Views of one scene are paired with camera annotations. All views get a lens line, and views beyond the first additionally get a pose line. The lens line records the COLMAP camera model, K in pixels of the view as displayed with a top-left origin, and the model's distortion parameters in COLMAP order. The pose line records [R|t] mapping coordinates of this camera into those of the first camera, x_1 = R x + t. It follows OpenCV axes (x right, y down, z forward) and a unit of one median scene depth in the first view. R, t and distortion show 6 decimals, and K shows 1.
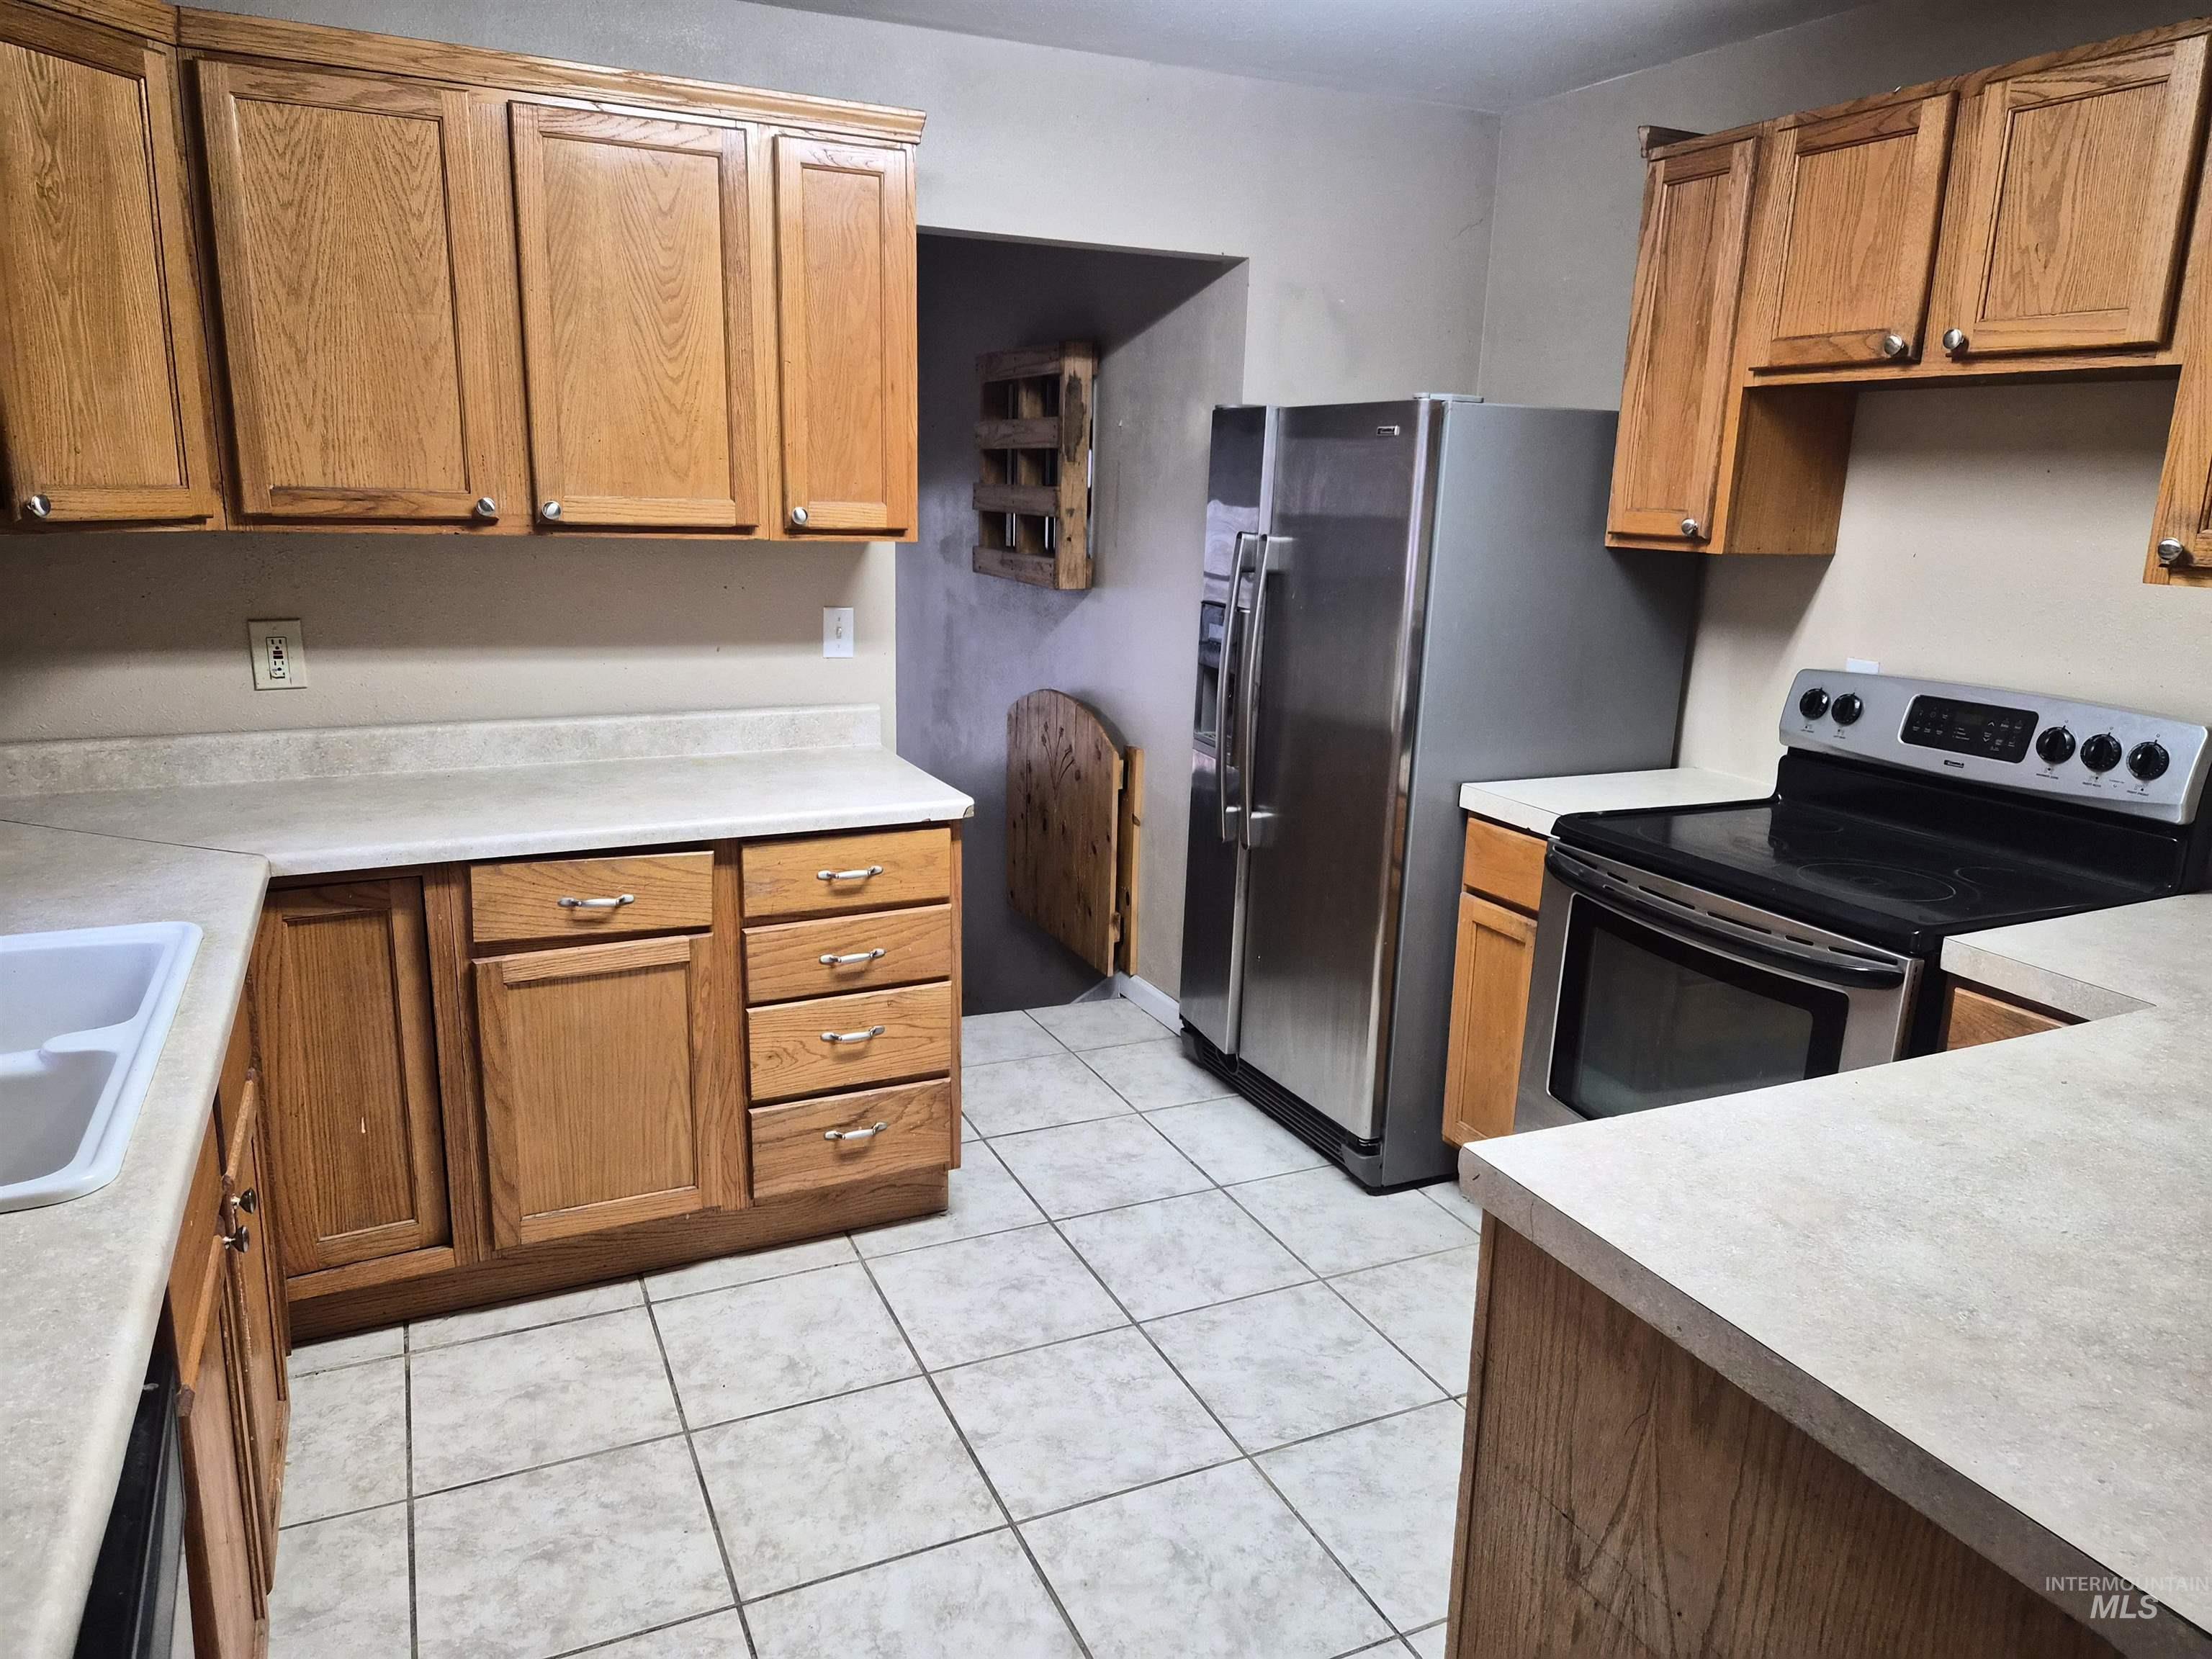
lens RADIAL K [[1500.1, 0, 1099.4], [0, 1500.1, 831.7], [0, 0, 1]] dist [0.071257, -0.064223]
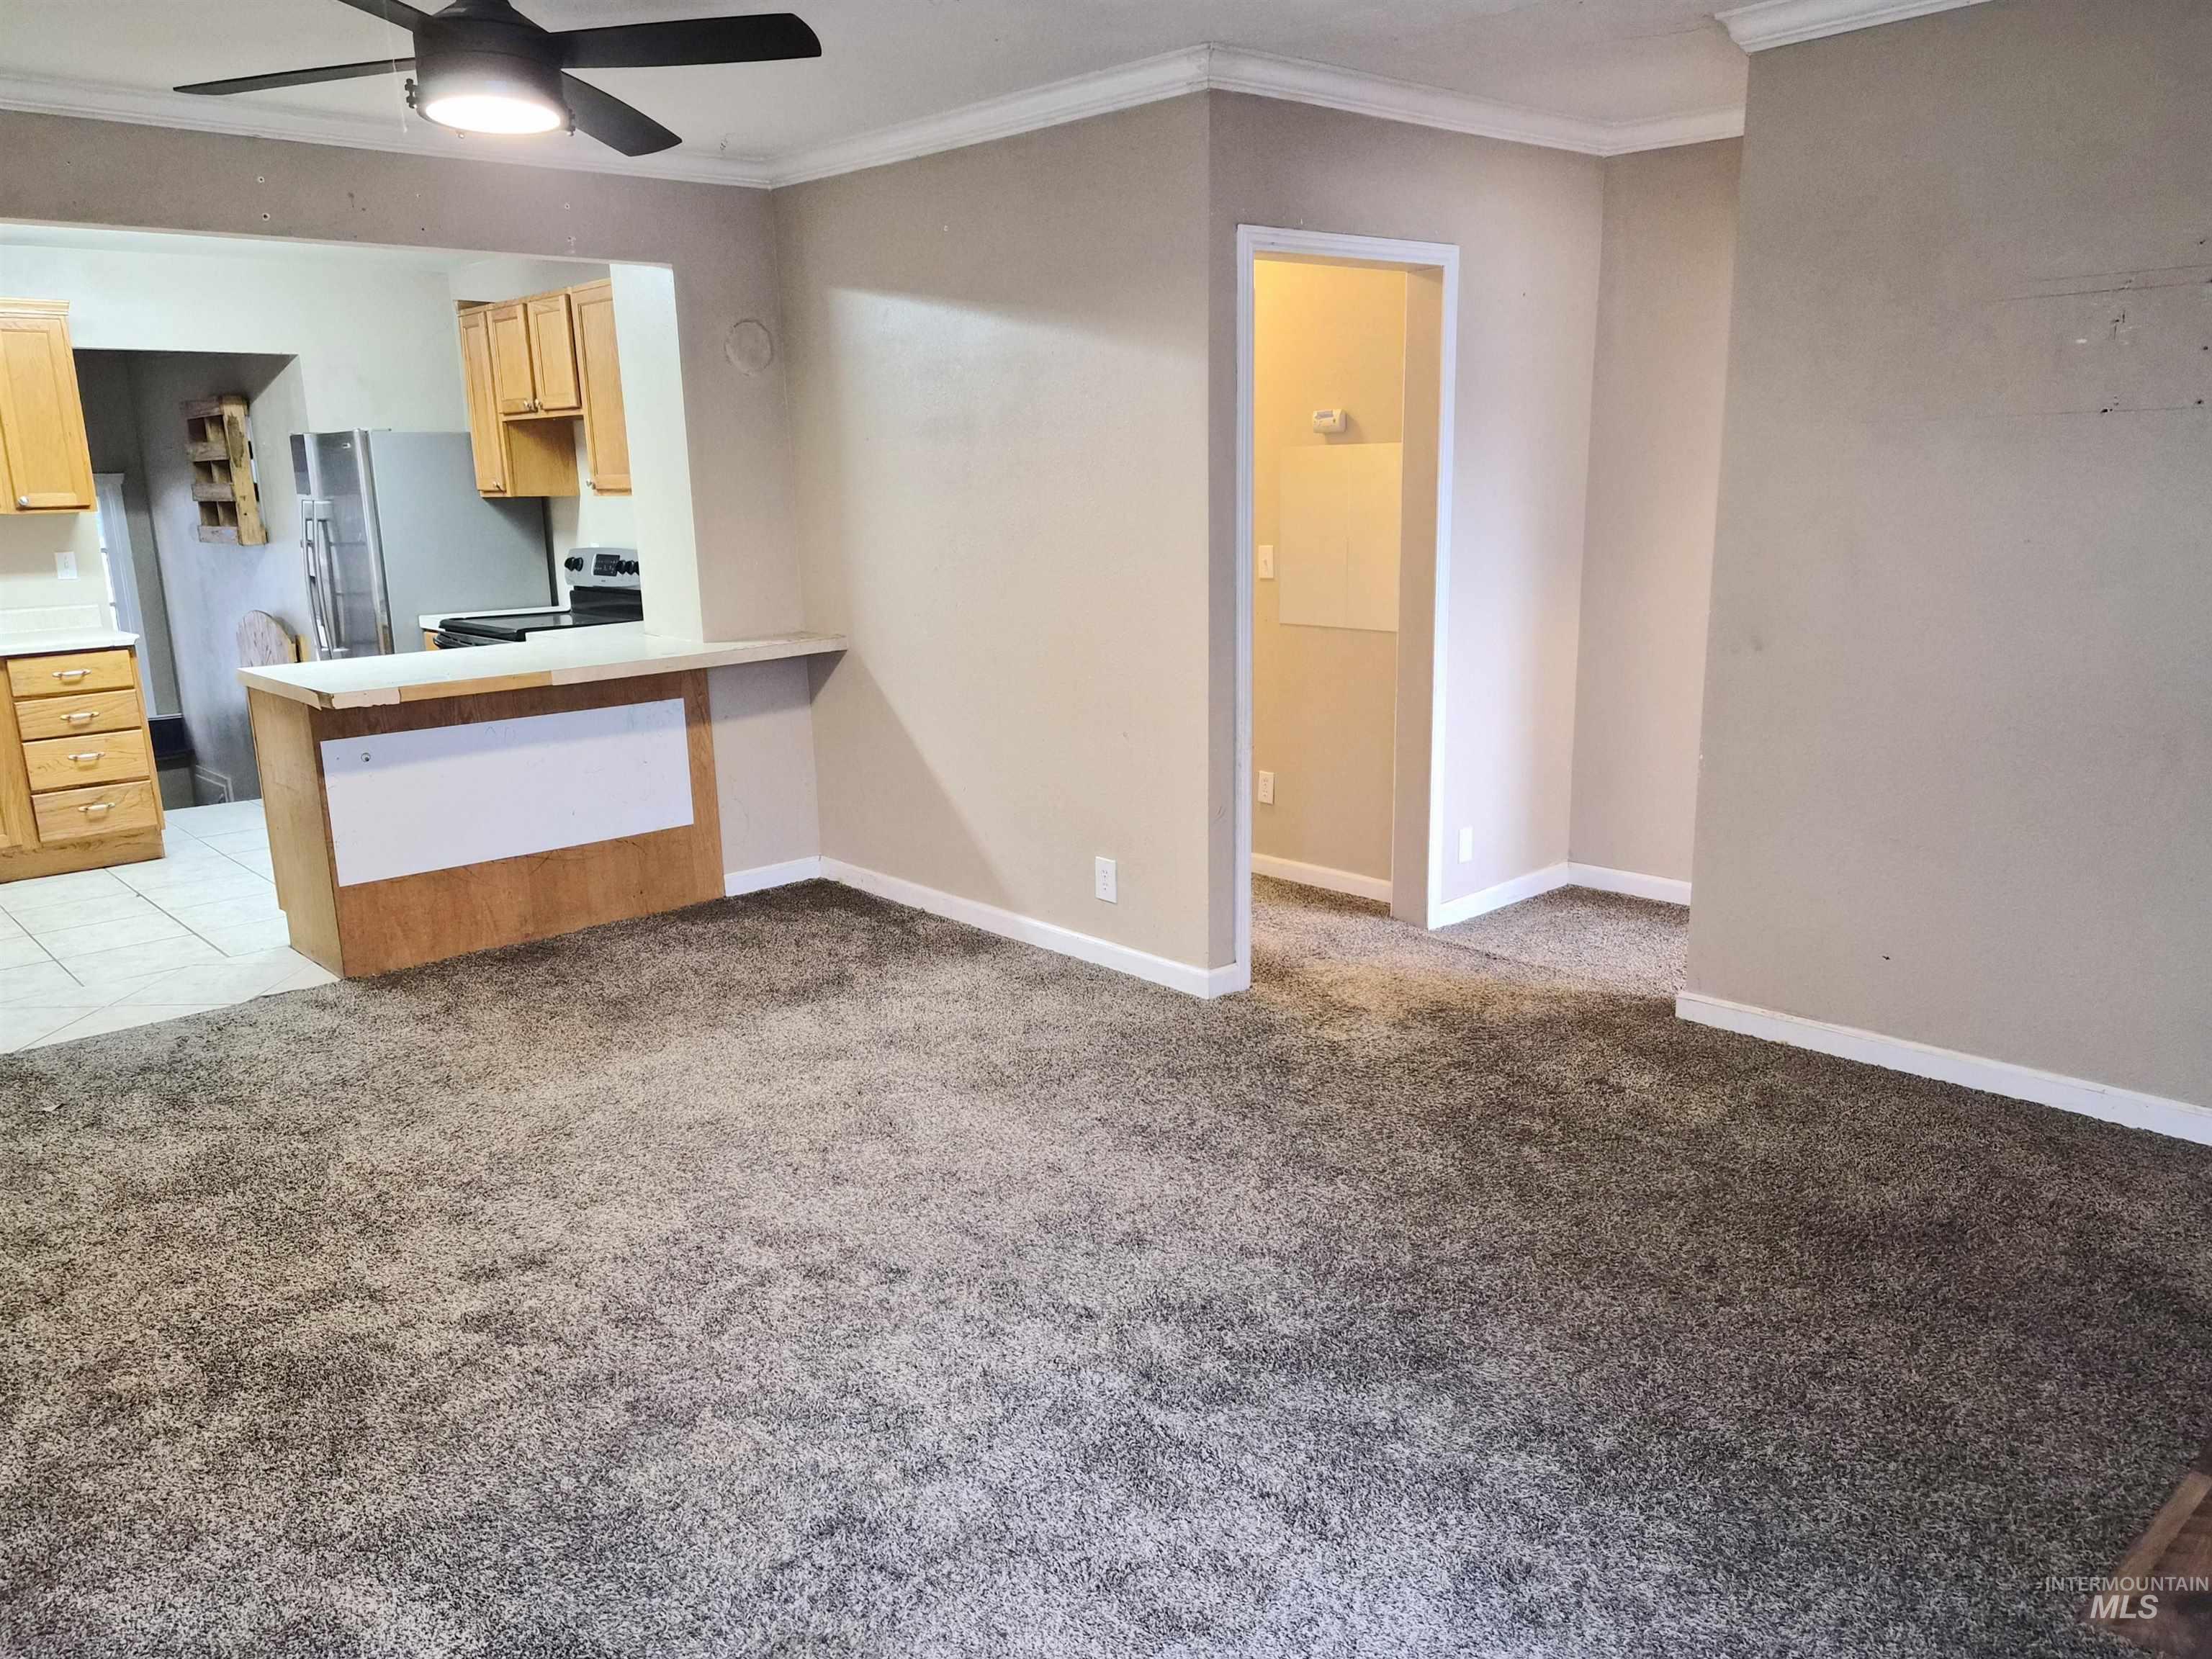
lens RADIAL K [[1622.1, 0, 1079.5], [0, 1622.1, 837.9], [0, 0, 1]] dist [0.027606, -0.001795]
pose [[0.954044, -0.114967, 0.276737, 0.478820], [0.116822, 0.993104, 0.009832, 0.372839], [-0.275959, 0.022948, 0.960896, -1.453155]]
